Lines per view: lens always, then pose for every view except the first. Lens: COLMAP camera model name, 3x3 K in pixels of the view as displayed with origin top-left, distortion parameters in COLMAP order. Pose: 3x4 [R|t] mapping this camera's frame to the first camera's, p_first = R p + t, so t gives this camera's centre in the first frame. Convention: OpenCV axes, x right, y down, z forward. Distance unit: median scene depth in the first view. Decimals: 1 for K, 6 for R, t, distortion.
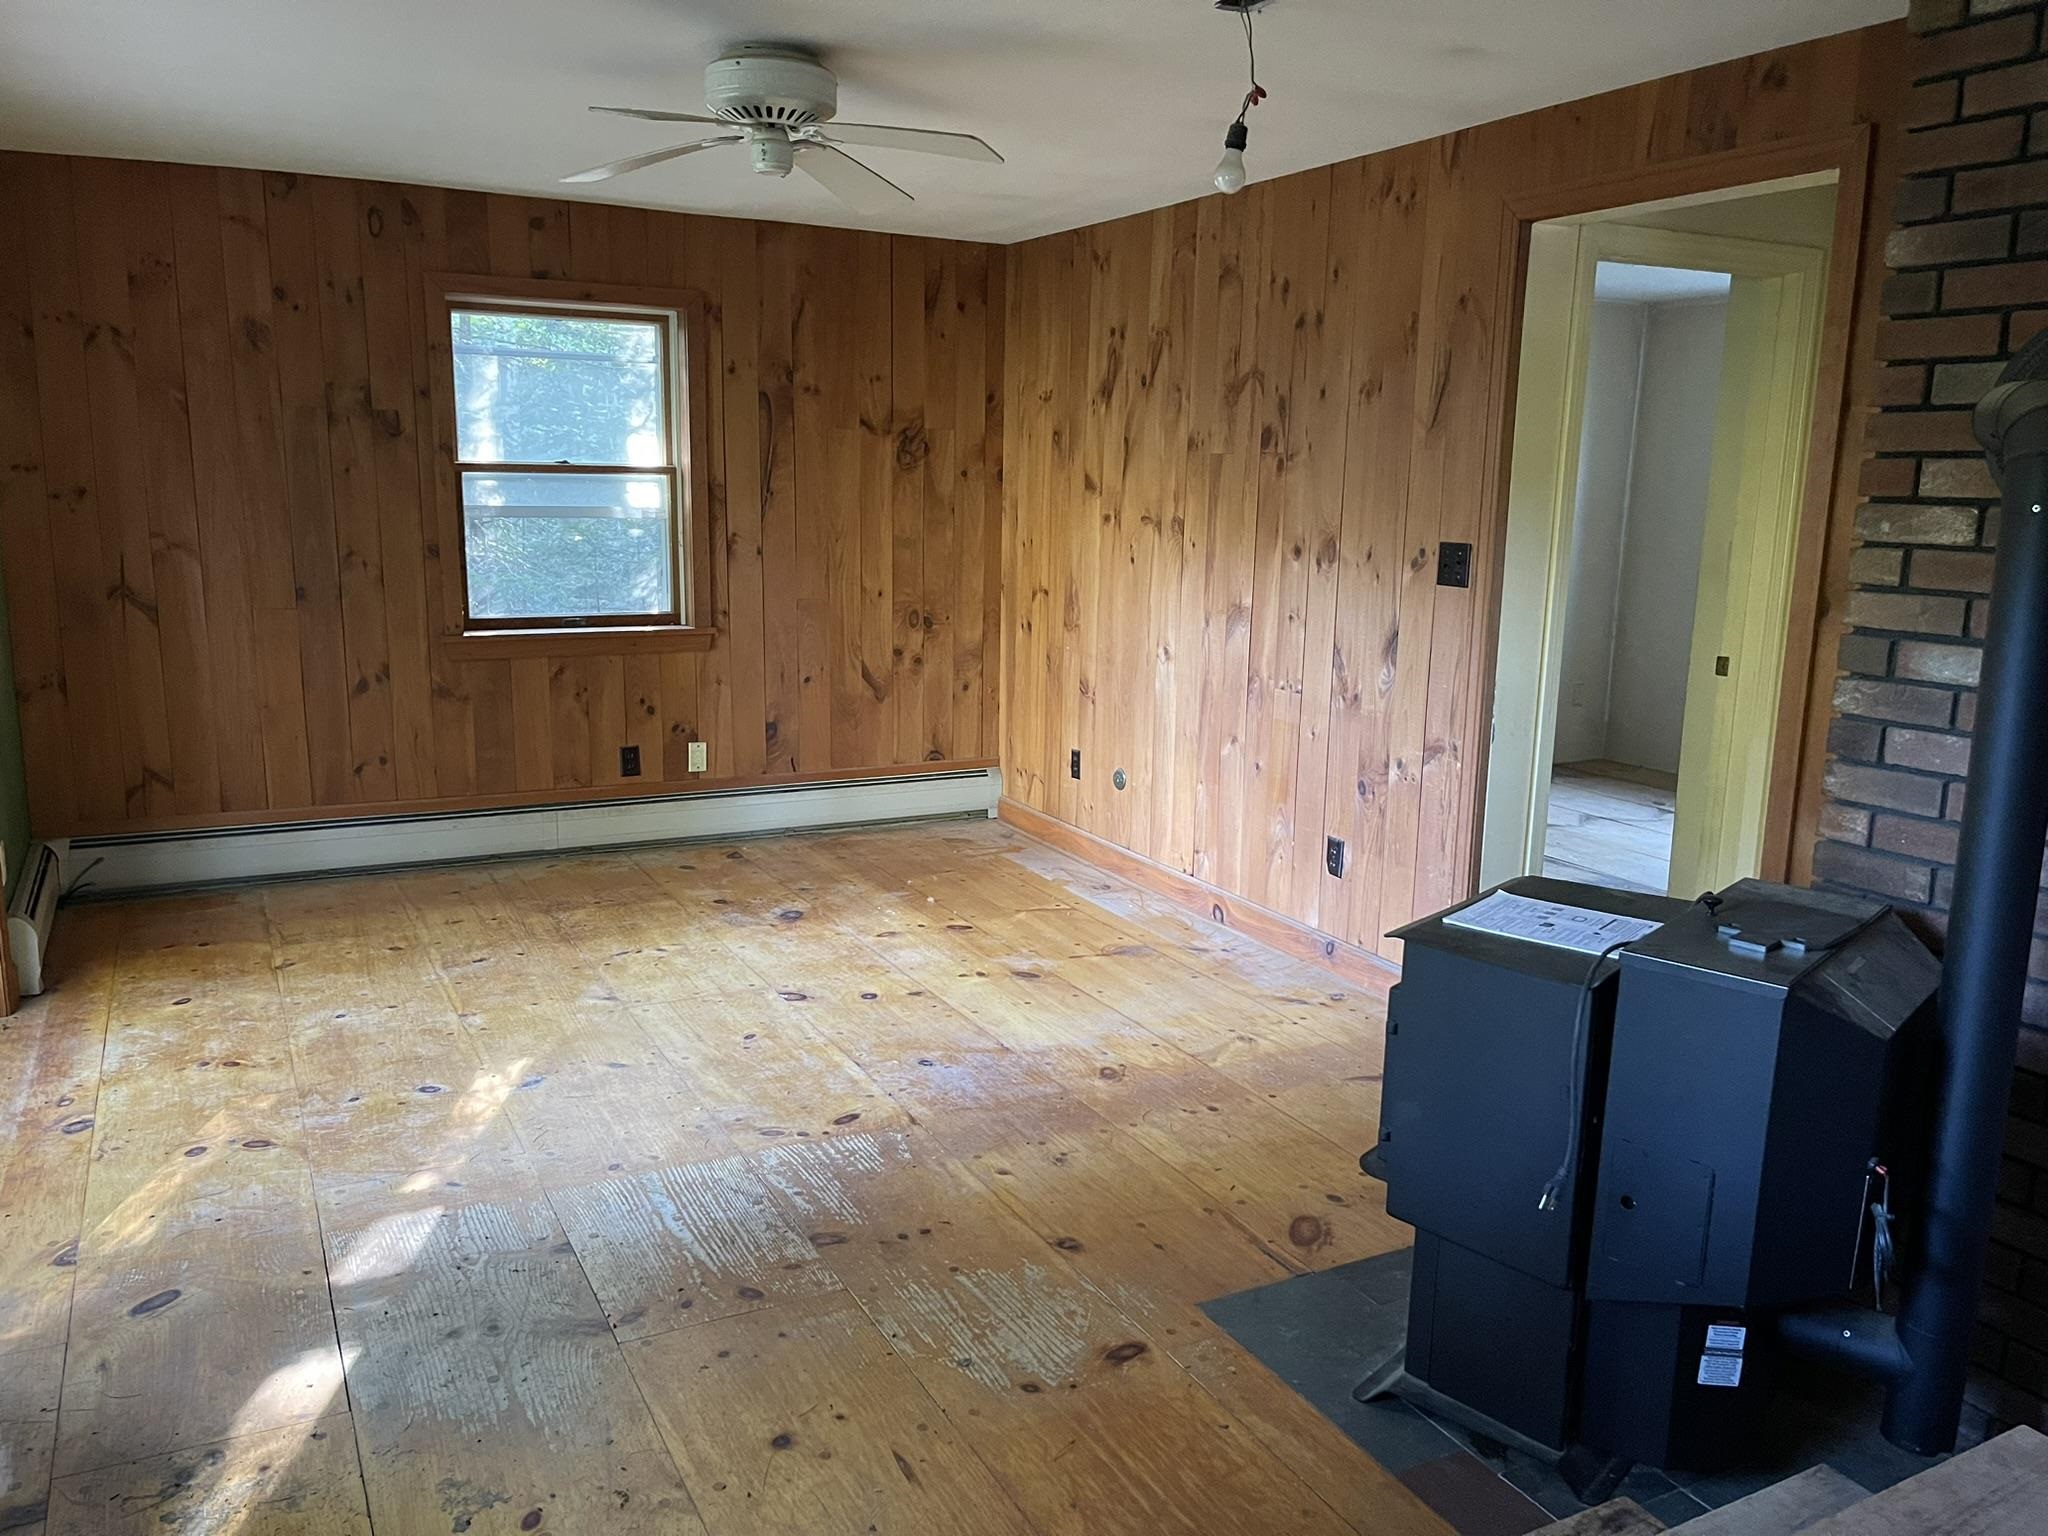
lens RADIAL K [[1555.7, 0, 1017.7], [0, 1555.7, 777.3], [0, 0, 1]] dist [0.080983, -0.105012]
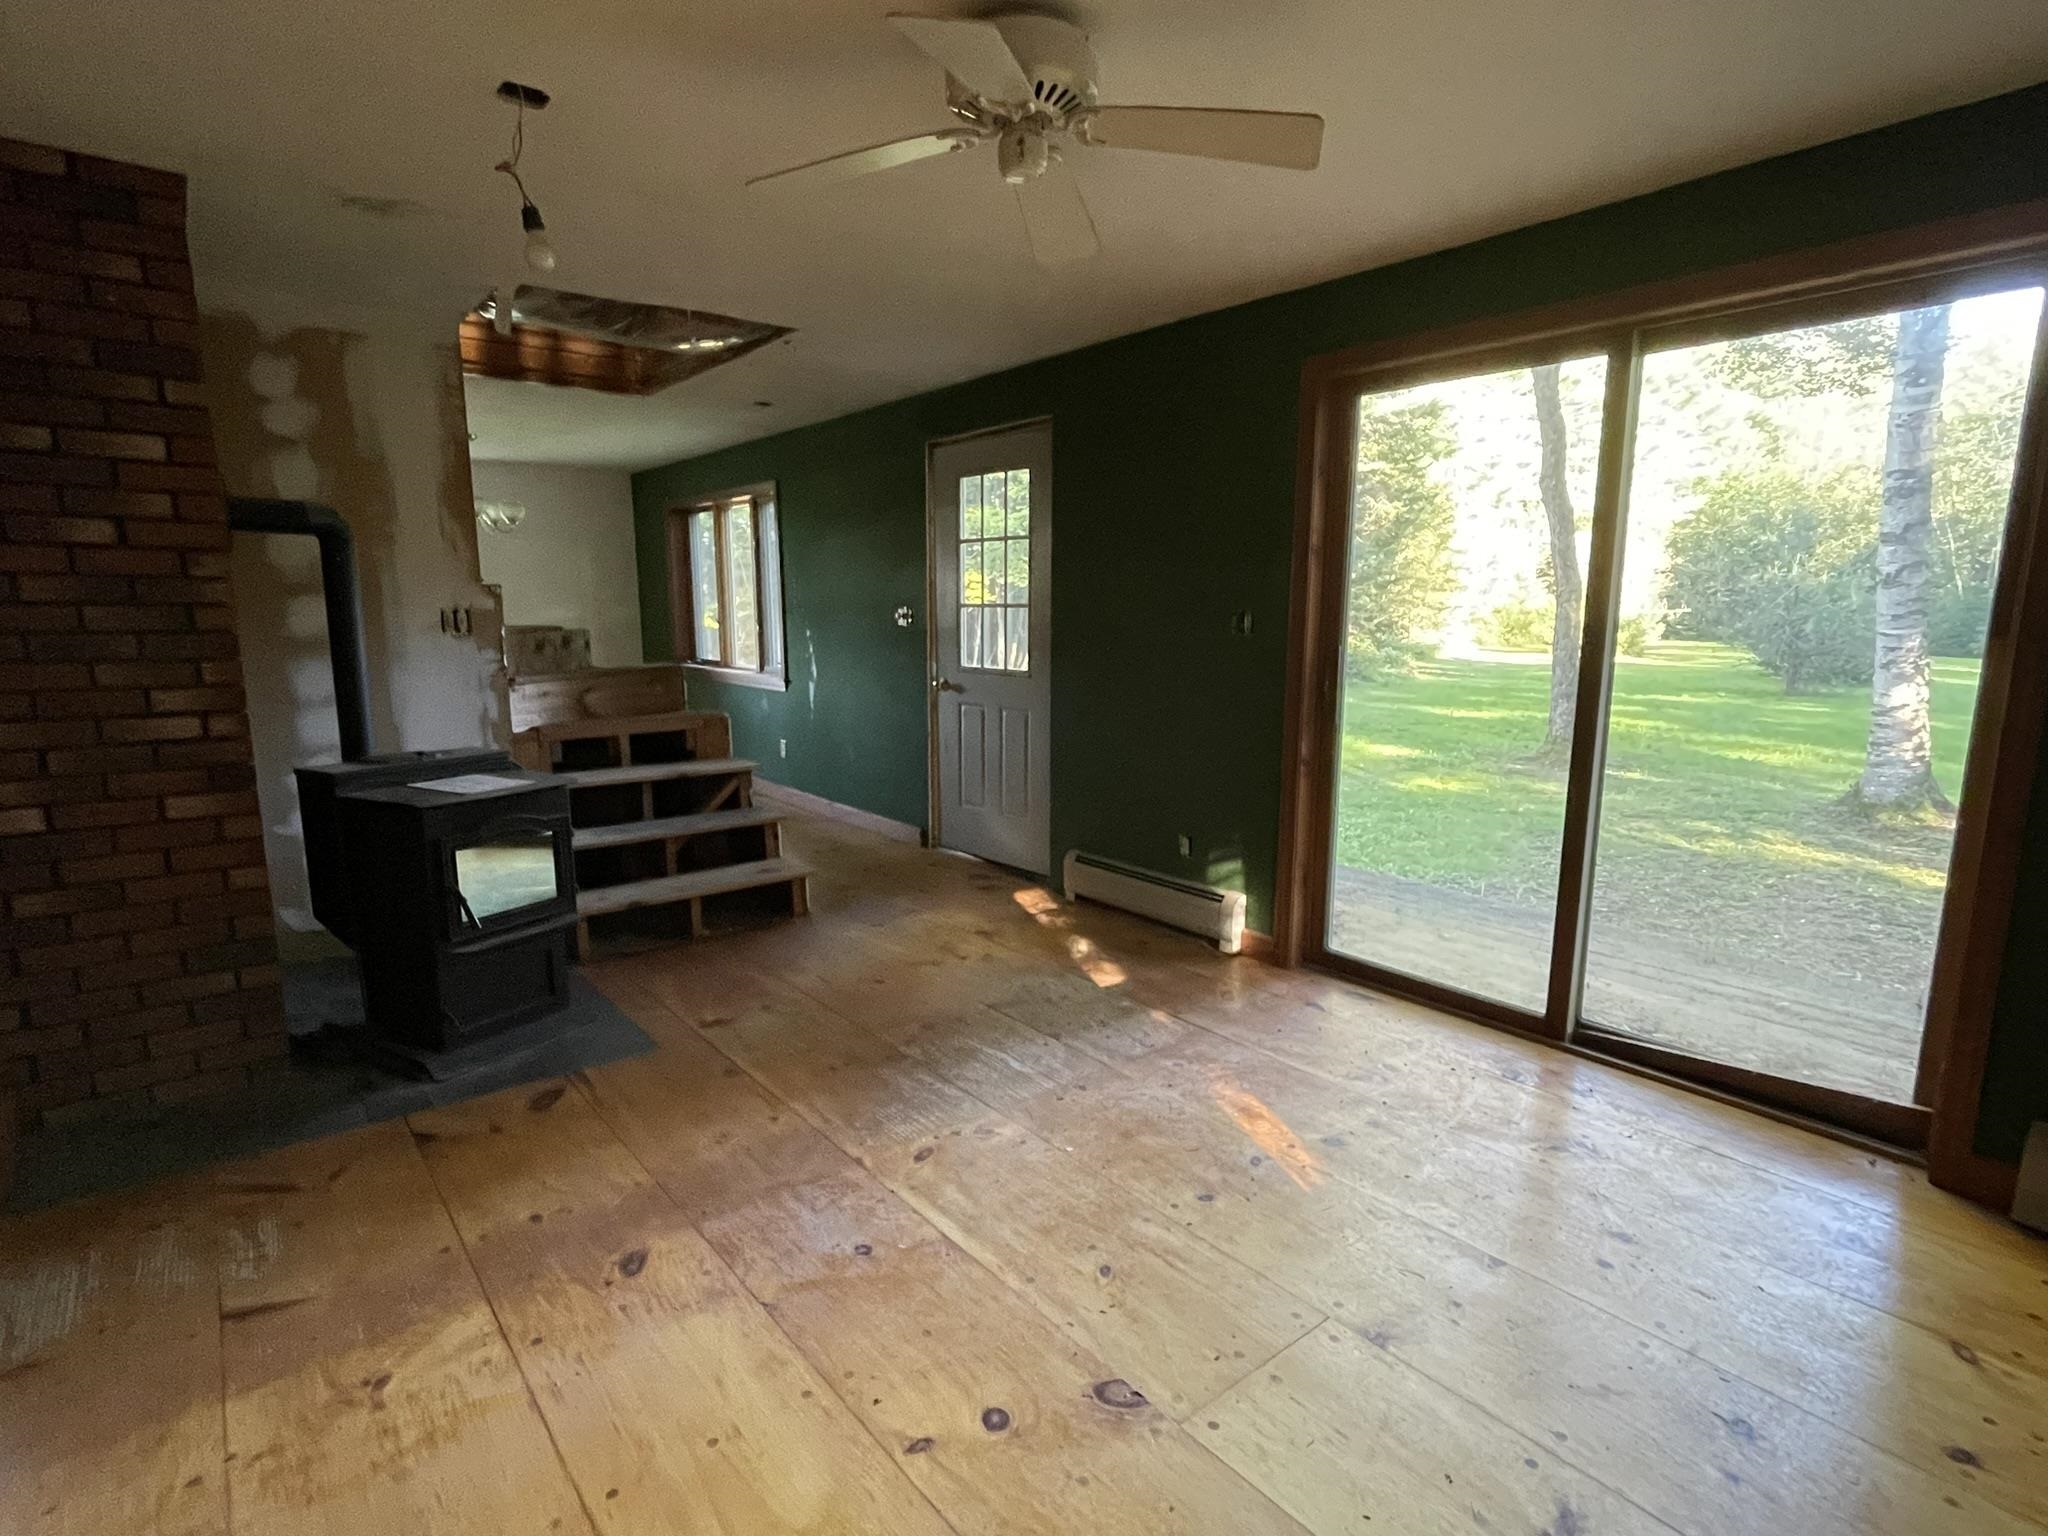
lens RADIAL K [[1034.5, 0, 1021.4], [0, 1034.5, 777.6], [0, 0, 1]] dist [-0.002339, 0.001348]
pose [[-0.980324, 0.009484, -0.197165, -0.028099], [-0.059899, 0.937454, 0.342918, -0.189490], [0.188086, 0.347981, -0.918441, 1.132744]]
